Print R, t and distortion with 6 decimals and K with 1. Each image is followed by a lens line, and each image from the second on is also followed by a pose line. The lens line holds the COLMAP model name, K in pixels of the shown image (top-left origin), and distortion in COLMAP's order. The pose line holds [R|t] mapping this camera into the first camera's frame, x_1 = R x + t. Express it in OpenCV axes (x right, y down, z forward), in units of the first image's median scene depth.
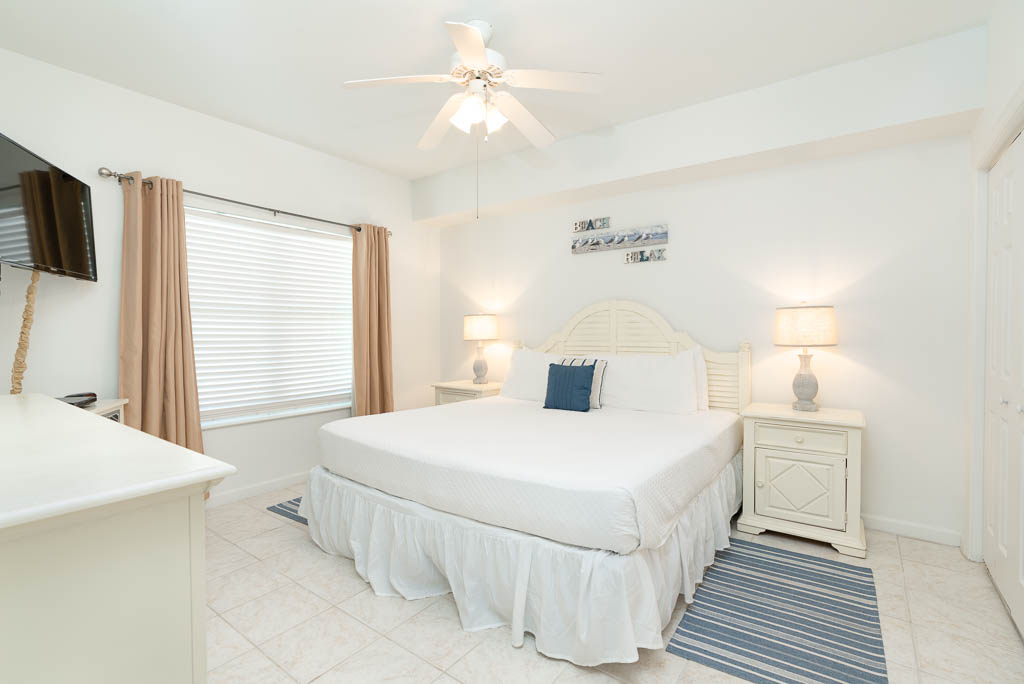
lens RADIAL K [[471.5, 0, 523.2], [0, 471.5, 340.3], [0, 0, 1]] dist [-0.013157, 0.001200]
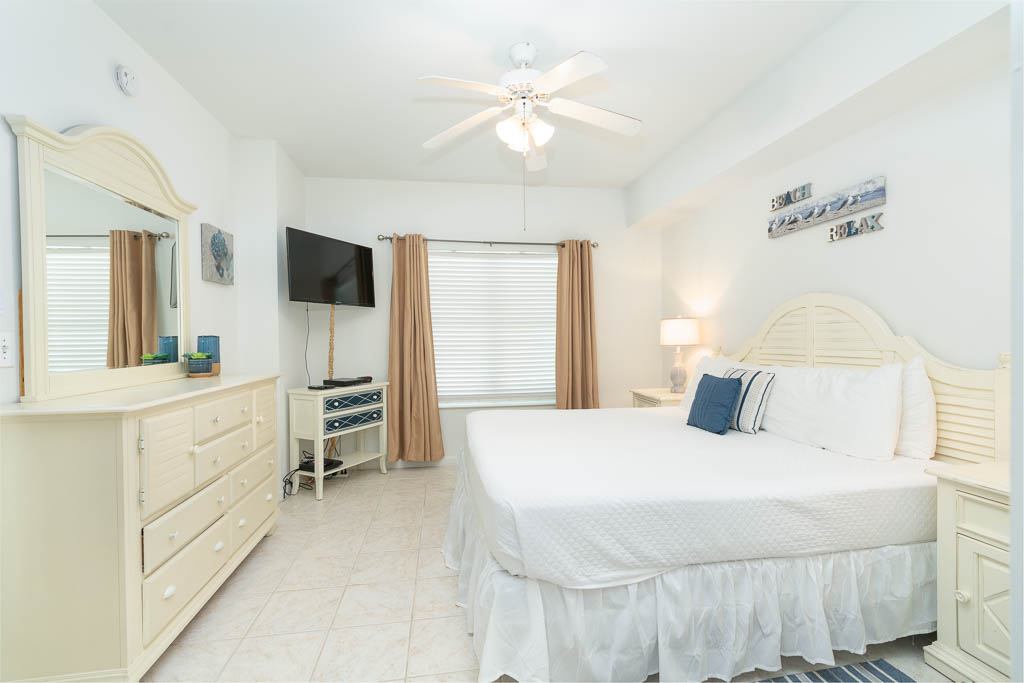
lens RADIAL K [[471.5, 0, 523.2], [0, 471.5, 339.8], [0, 0, 1]] dist [-0.013157, 0.001200]
pose [[0.703221, -0.001046, -0.710971, 0.401485], [-0.006870, 0.999942, -0.008267, -0.002916], [0.710938, 0.010698, 0.703173, 0.156522]]
